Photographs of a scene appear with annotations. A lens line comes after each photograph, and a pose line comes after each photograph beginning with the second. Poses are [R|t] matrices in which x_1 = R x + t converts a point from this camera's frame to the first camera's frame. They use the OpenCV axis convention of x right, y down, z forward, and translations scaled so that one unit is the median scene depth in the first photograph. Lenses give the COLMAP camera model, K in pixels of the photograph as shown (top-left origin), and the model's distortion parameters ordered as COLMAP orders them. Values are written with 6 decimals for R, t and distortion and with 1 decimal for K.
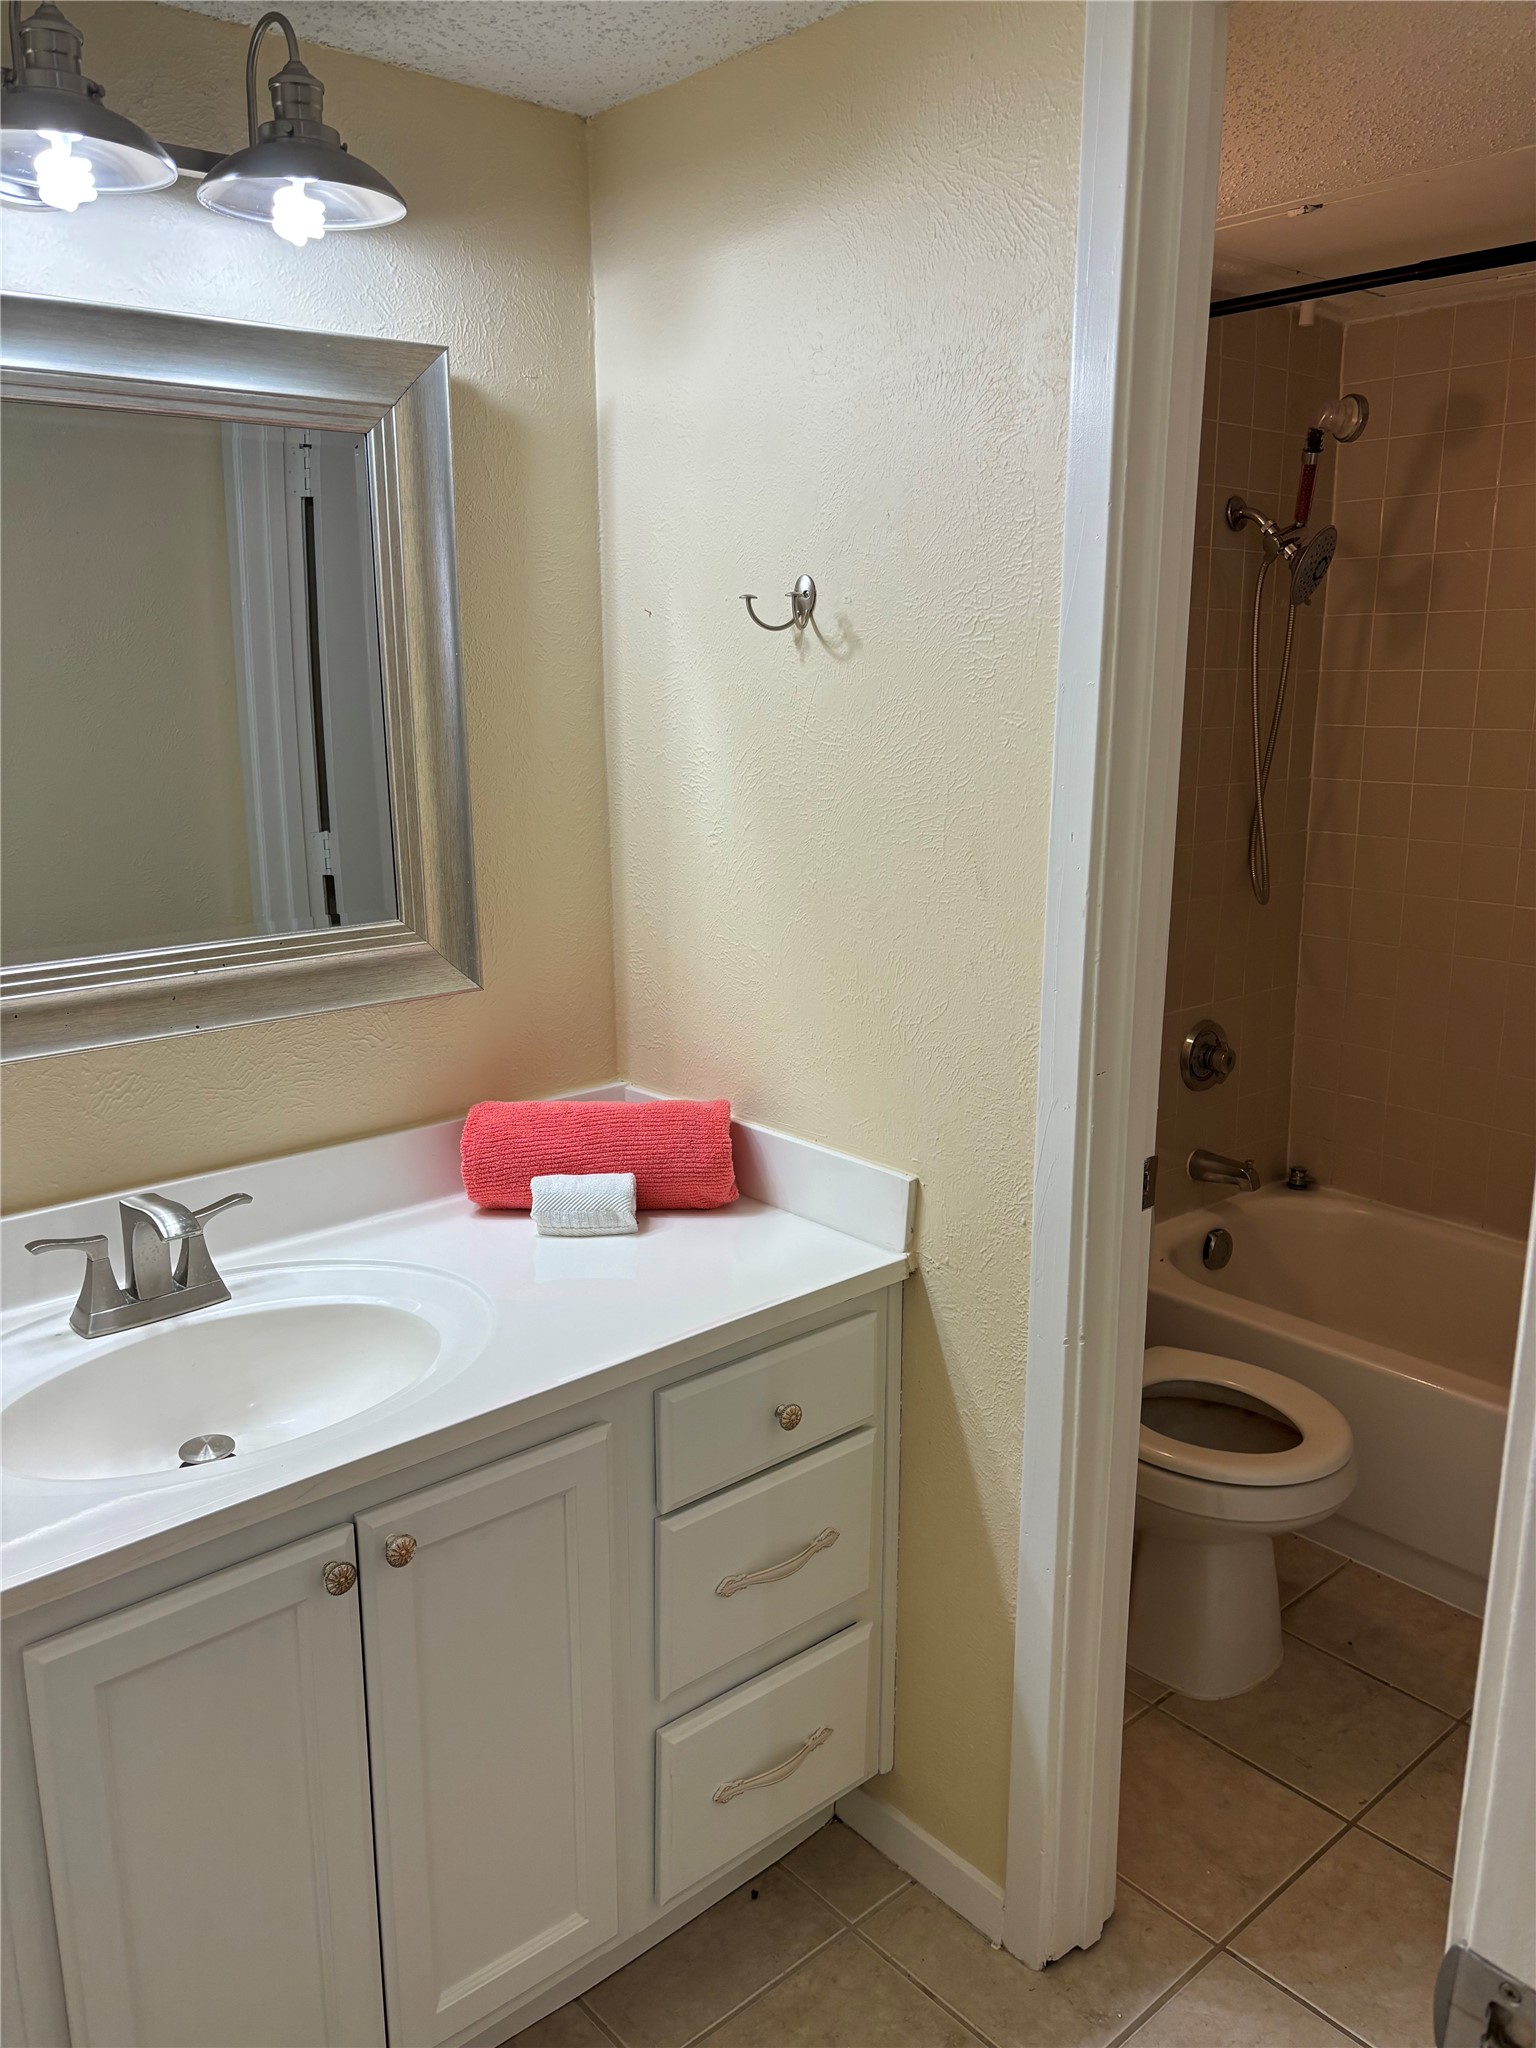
lens RADIAL K [[1606.5, 0, 750.5], [0, 1606.5, 1032.8], [0, 0, 1]] dist [0.062144, -0.059202]
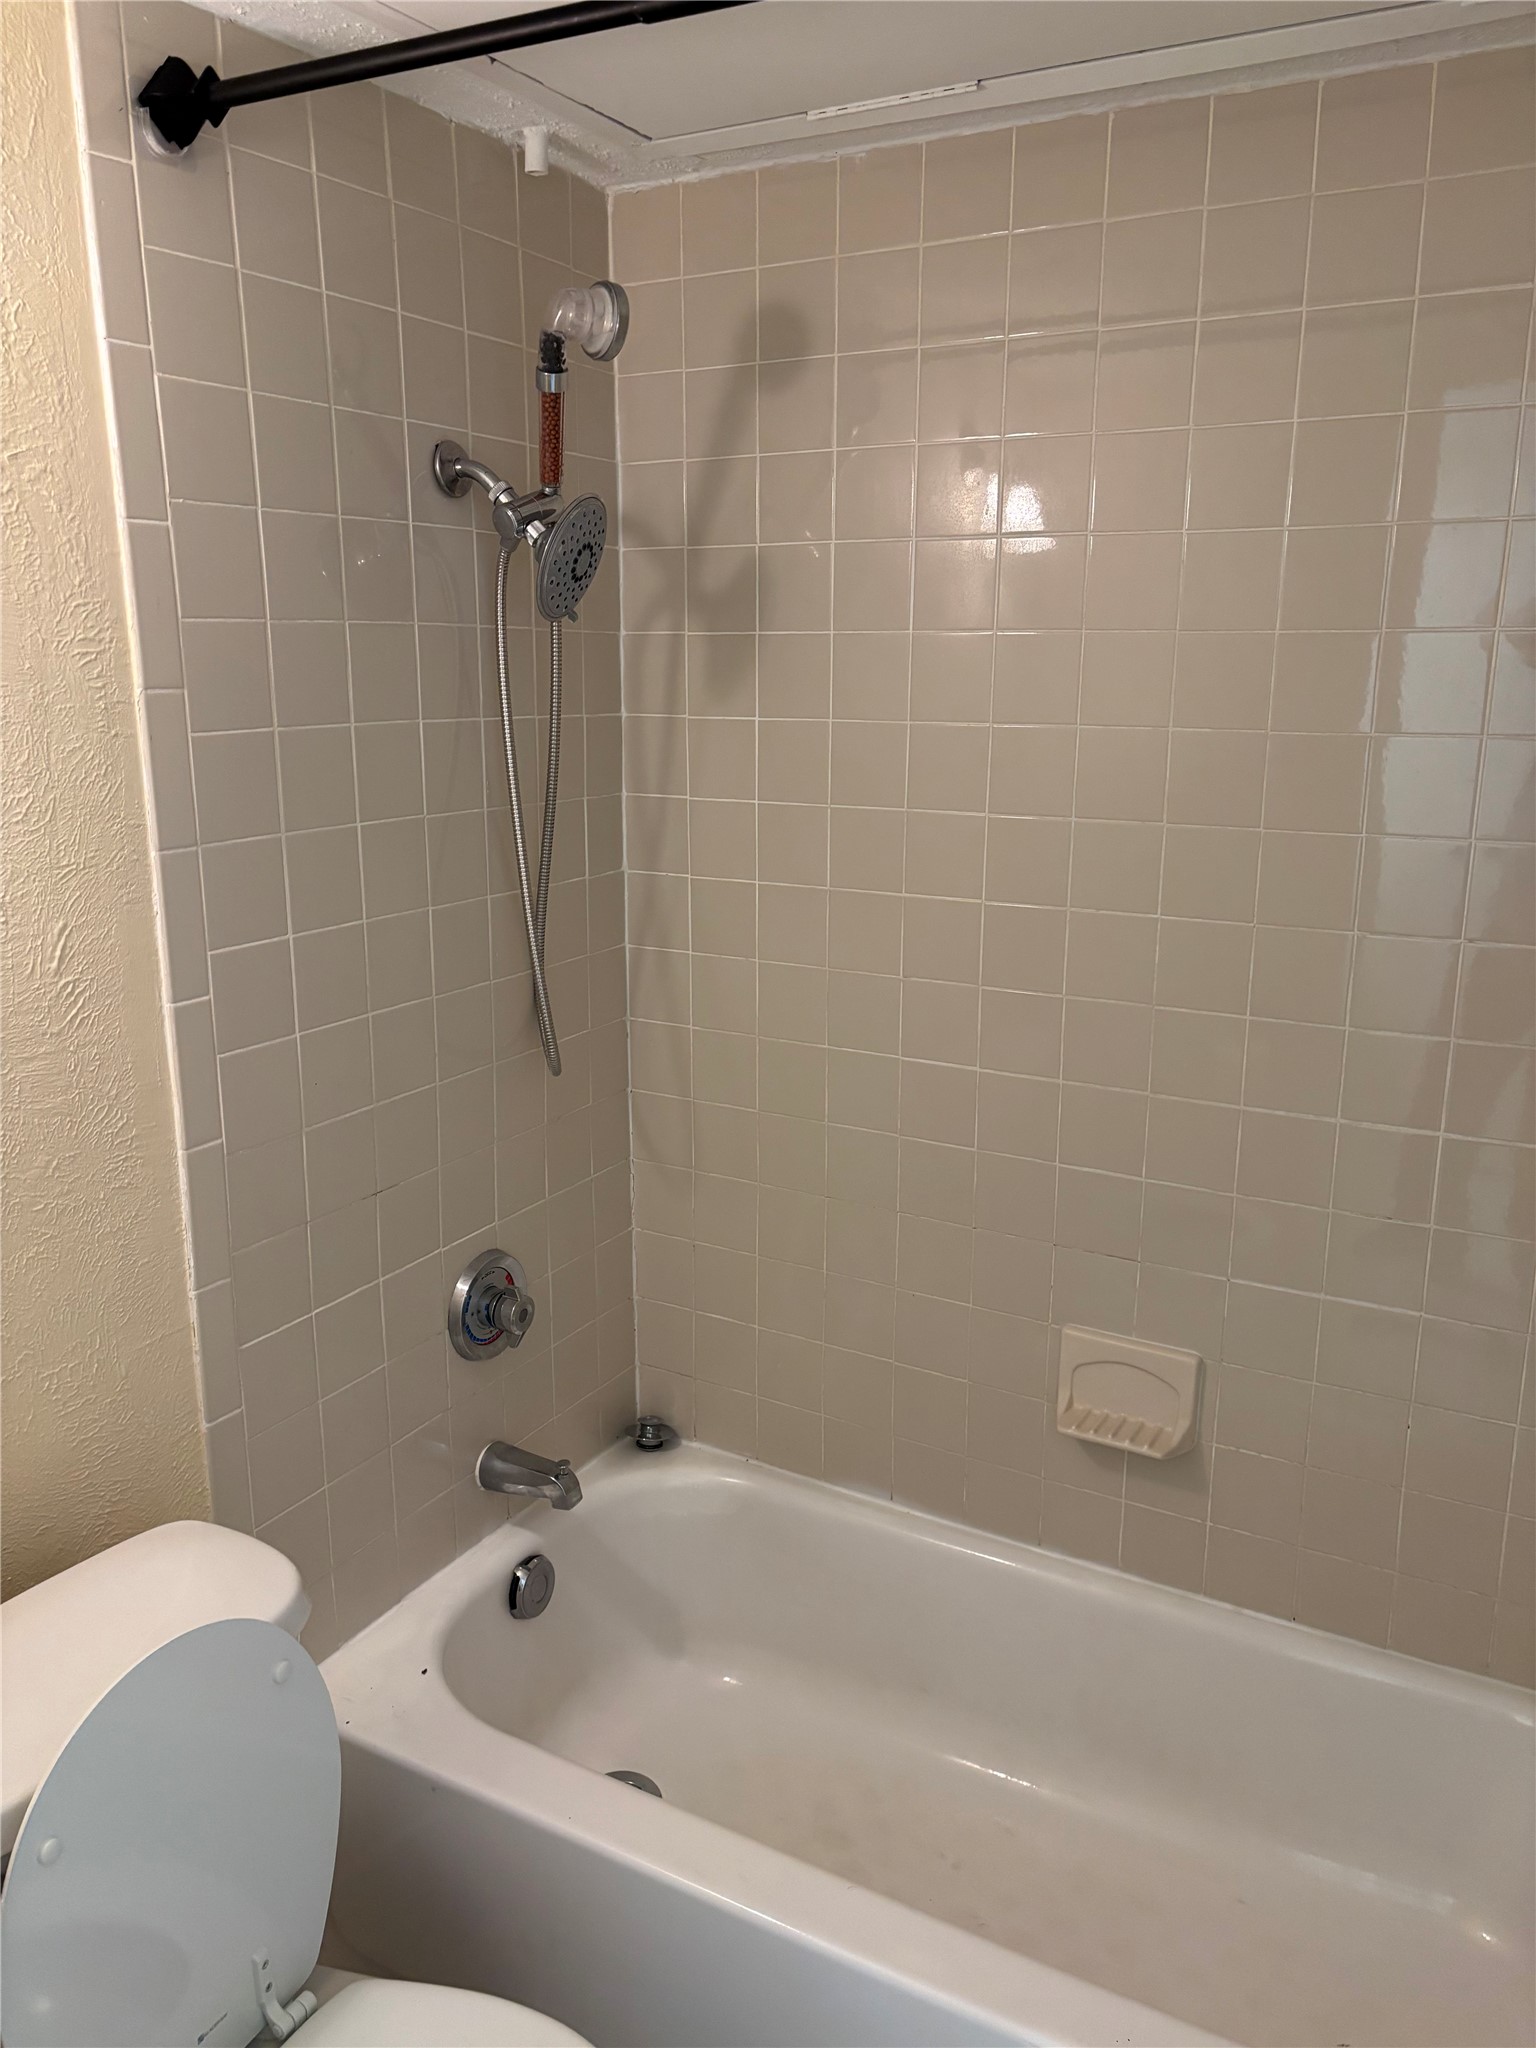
lens RADIAL K [[1606.5, 0, 759.9], [0, 1606.5, 1027.5], [0, 0, 1]] dist [0.062144, -0.059202]
pose [[0.942742, -0.068362, 0.326441, 0.292449], [0.065017, 0.997660, 0.021161, -0.169918], [-0.327124, 0.001275, 0.944981, 0.568626]]
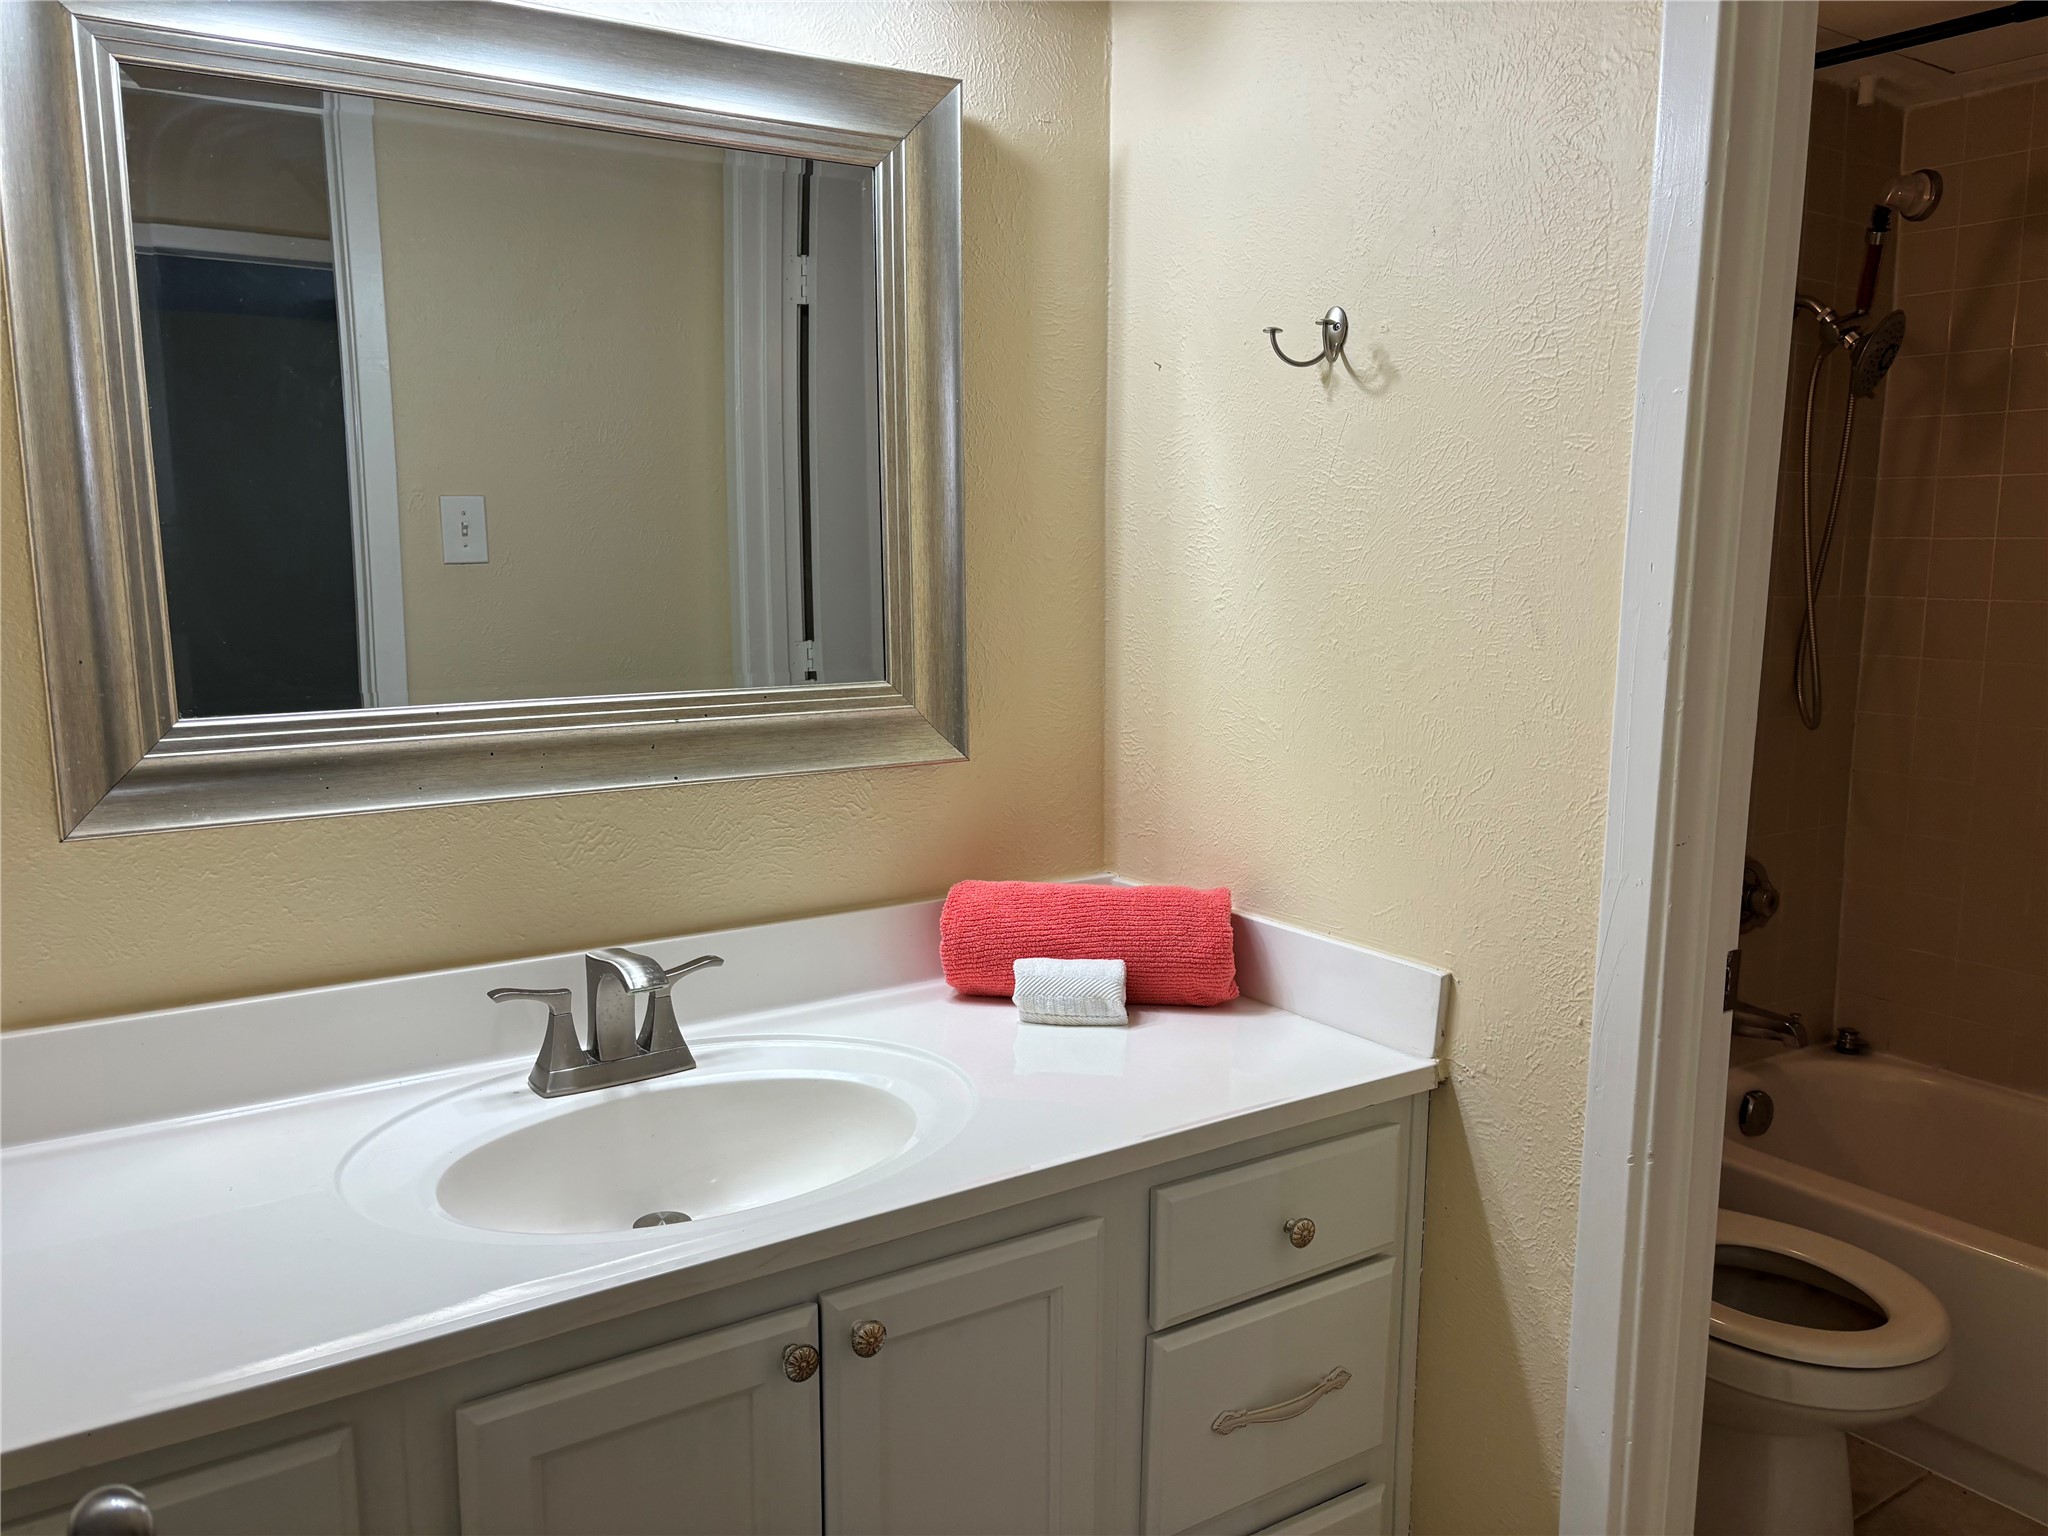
lens RADIAL K [[1606.5, 0, 1016.6], [0, 1606.5, 801.6], [0, 0, 1]] dist [0.062144, -0.059202]
pose [[0.992673, 0.026672, -0.117854, -0.027808], [-0.034739, 0.997153, -0.066932, 0.059526], [0.115733, 0.070535, 0.990773, 0.078616]]
